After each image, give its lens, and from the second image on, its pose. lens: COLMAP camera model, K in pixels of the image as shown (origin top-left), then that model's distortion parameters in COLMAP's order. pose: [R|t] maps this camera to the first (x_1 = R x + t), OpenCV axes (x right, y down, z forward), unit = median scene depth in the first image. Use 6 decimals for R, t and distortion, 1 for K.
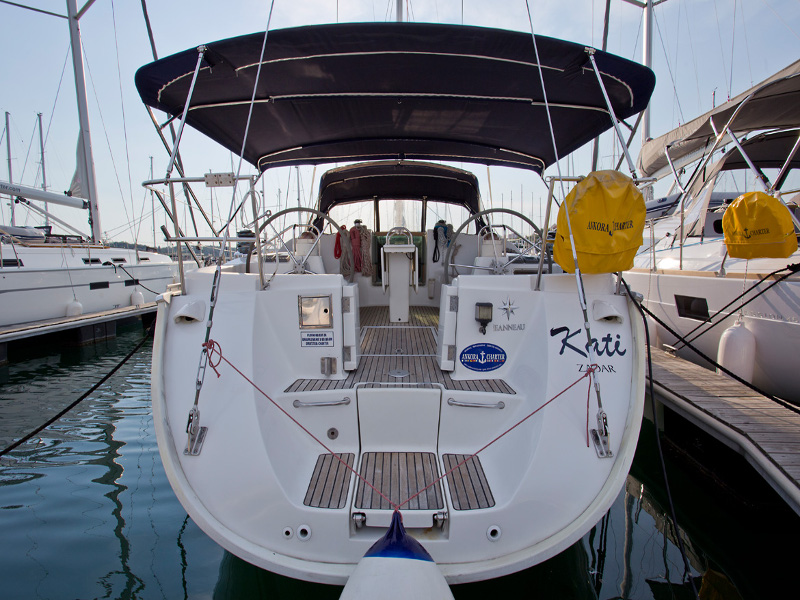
lens RADIAL K [[386.6, 0, 400.0], [0, 386.6, 300.0], [0, 0, 1]] dist [0.000582, 0.000016]
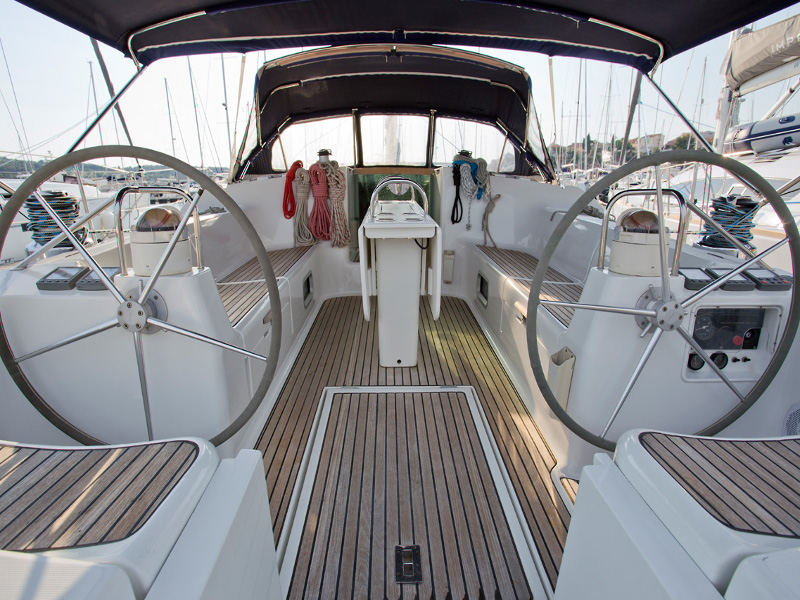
lens RADIAL K [[537.8, 0, 400.0], [0, 537.8, 300.0], [0, 0, 1]] dist [-0.029531, 0.002508]
pose [[0.999900, -0.001838, 0.014056, -0.005147], [0.000709, 0.996800, 0.079933, -0.045822], [-0.014158, -0.079915, 0.996701, 0.168477]]
